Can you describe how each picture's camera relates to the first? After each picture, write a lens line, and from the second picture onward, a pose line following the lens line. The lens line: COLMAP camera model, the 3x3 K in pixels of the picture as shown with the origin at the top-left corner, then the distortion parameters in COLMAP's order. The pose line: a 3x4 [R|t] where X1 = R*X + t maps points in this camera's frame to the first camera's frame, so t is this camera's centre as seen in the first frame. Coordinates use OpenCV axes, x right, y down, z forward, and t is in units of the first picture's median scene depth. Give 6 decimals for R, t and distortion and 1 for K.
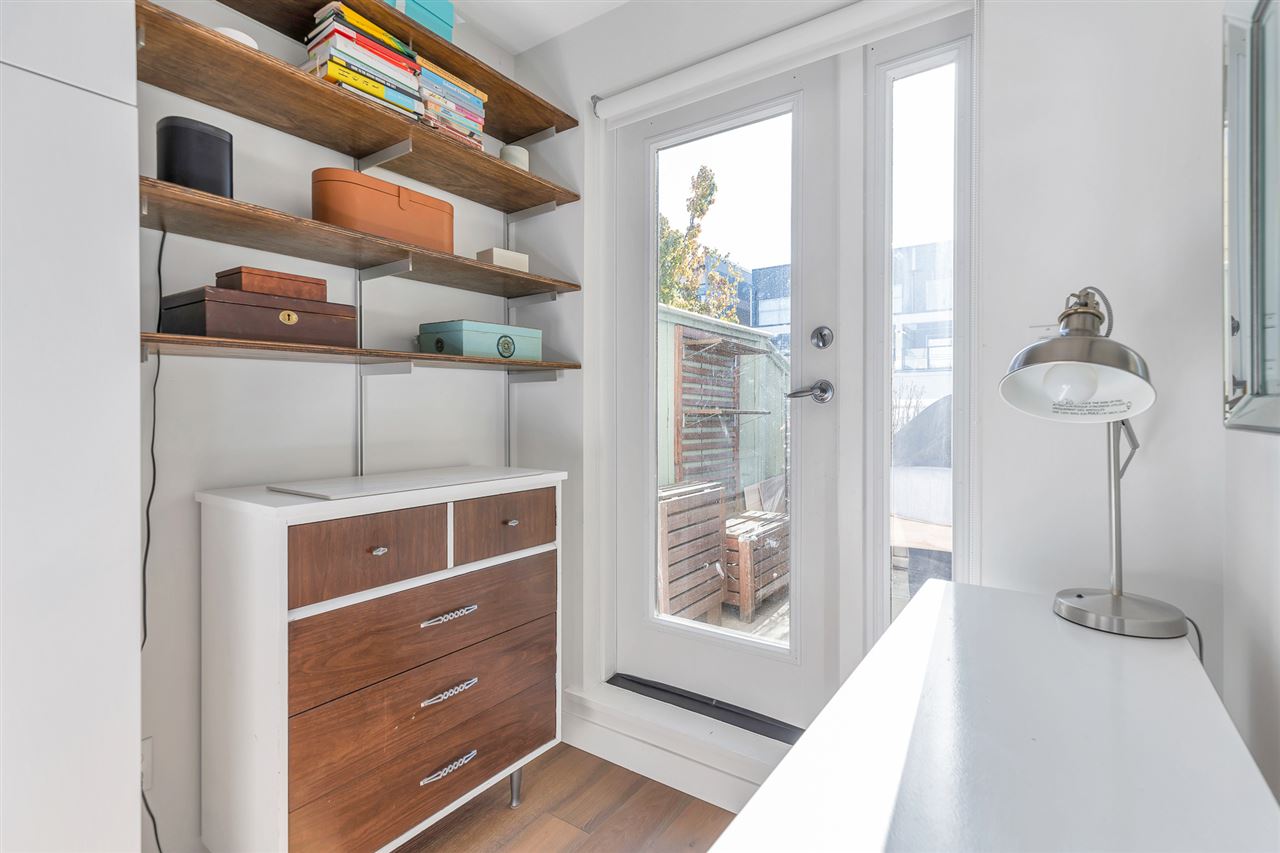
lens RADIAL K [[592.0, 0, 645.2], [0, 592.0, 415.6], [0, 0, 1]] dist [0.000112, -0.000641]
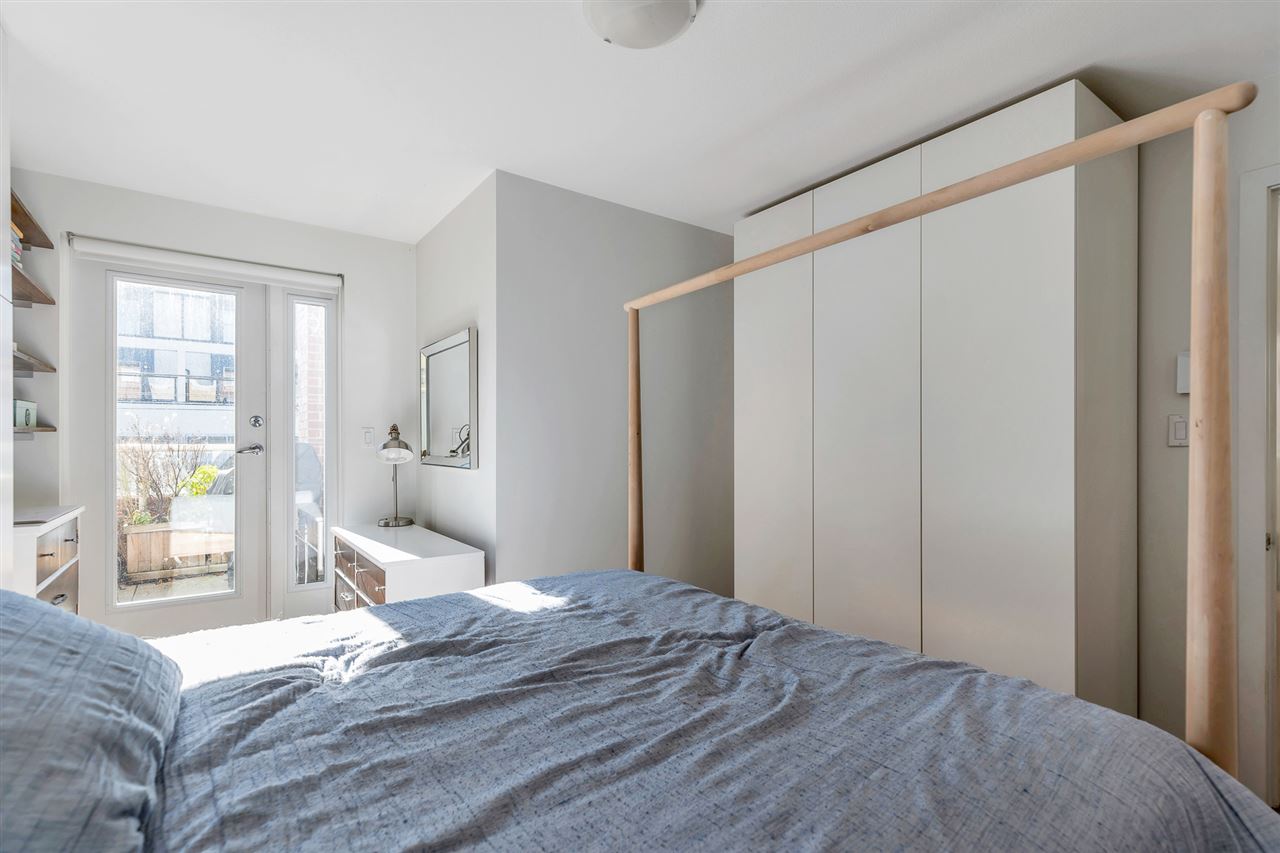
lens RADIAL K [[592.0, 0, 645.2], [0, 592.0, 445.0], [0, 0, 1]] dist [0.000112, -0.000641]
pose [[0.315135, -0.001406, 0.949046, -1.060035], [0.005979, 0.999982, -0.000503, -0.044240], [-0.949028, 0.005833, 0.315138, -0.756351]]
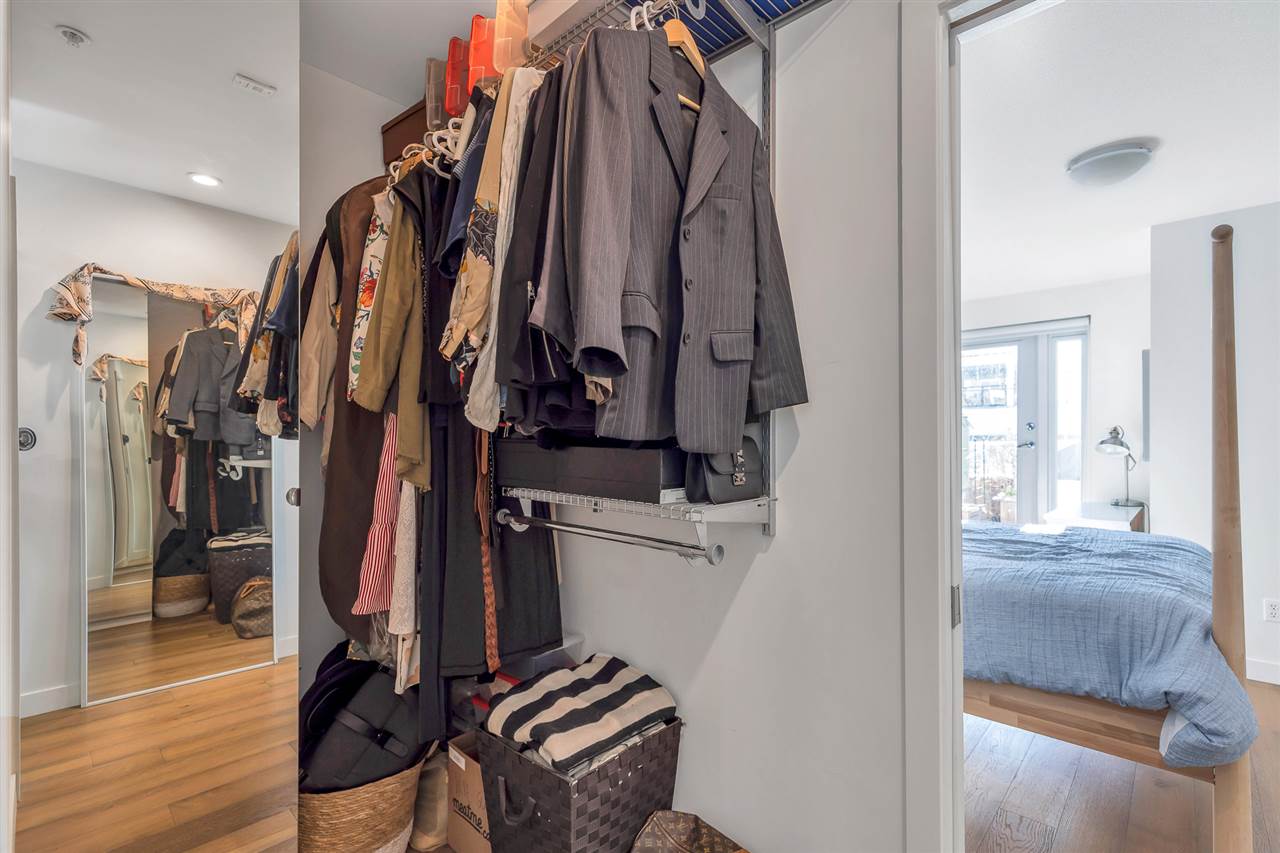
lens RADIAL K [[592.0, 0, 640.4], [0, 592.0, 437.4], [0, 0, 1]] dist [0.000112, -0.000641]
pose [[0.990999, -0.000404, -0.133870, -1.140955], [-0.000846, 0.999957, -0.009281, -0.046264], [0.133868, 0.009310, 0.990955, -2.013596]]
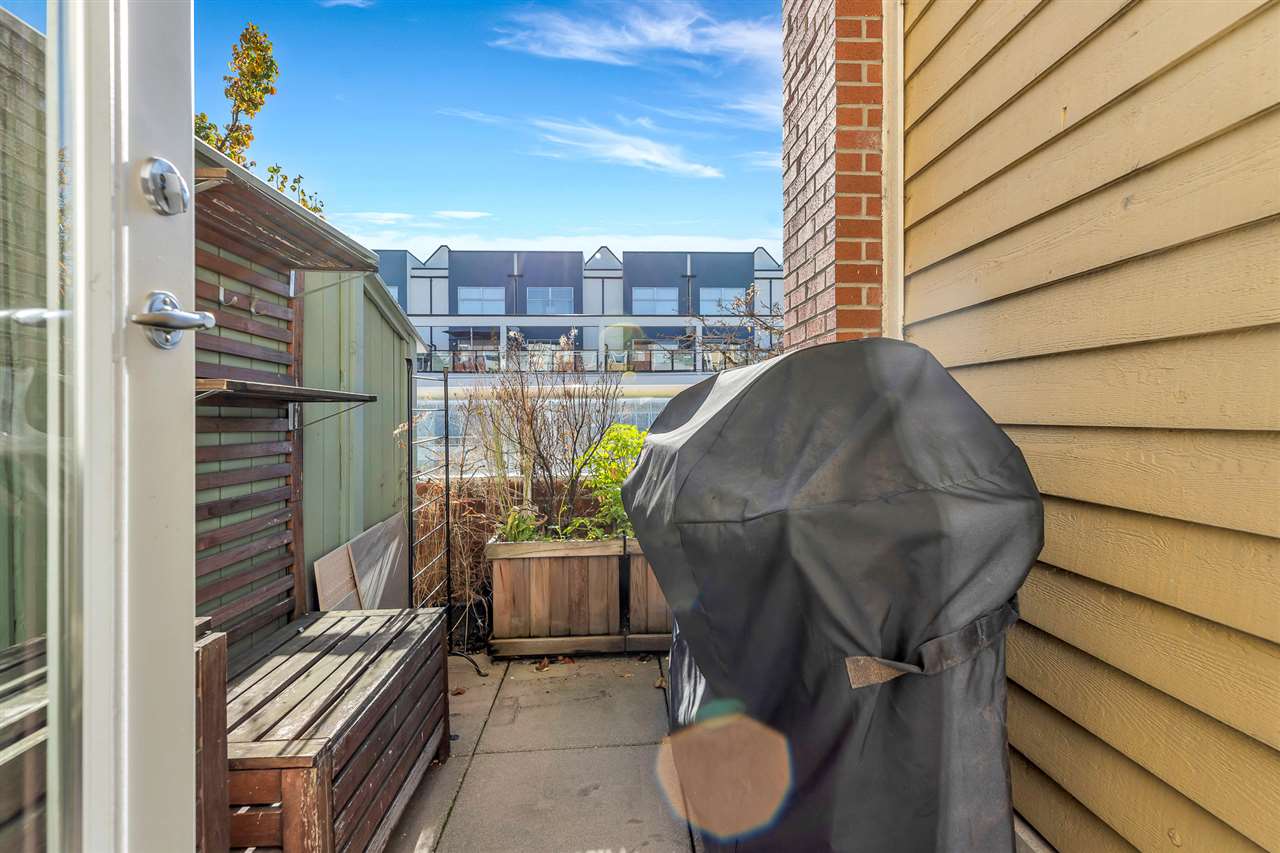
lens RADIAL K [[592.0, 0, 642.8], [0, 592.0, 416.5], [0, 0, 1]] dist [0.000112, -0.000641]
pose [[0.795920, -0.005254, 0.605379, 0.201052], [0.004625, 0.999986, 0.002598, 0.018929], [-0.605384, 0.000732, 0.795933, 1.040338]]
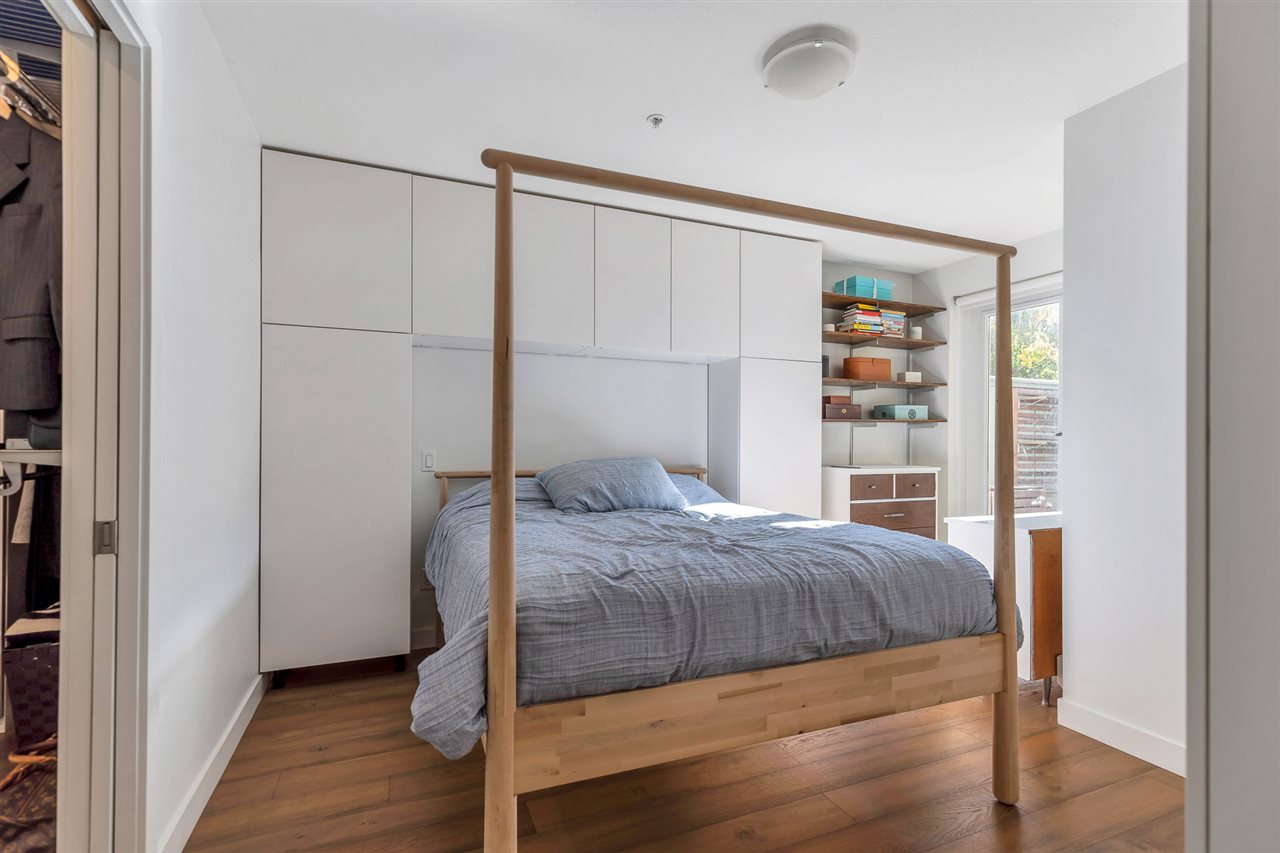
lens RADIAL K [[592.0, 0, 641.5], [0, 592.0, 429.7], [0, 0, 1]] dist [0.000112, -0.000641]
pose [[0.840015, 0.005107, -0.542539, 0.142066], [-0.016415, 0.999737, -0.016006, 0.000979], [0.542315, 0.022351, 0.839878, -1.583308]]
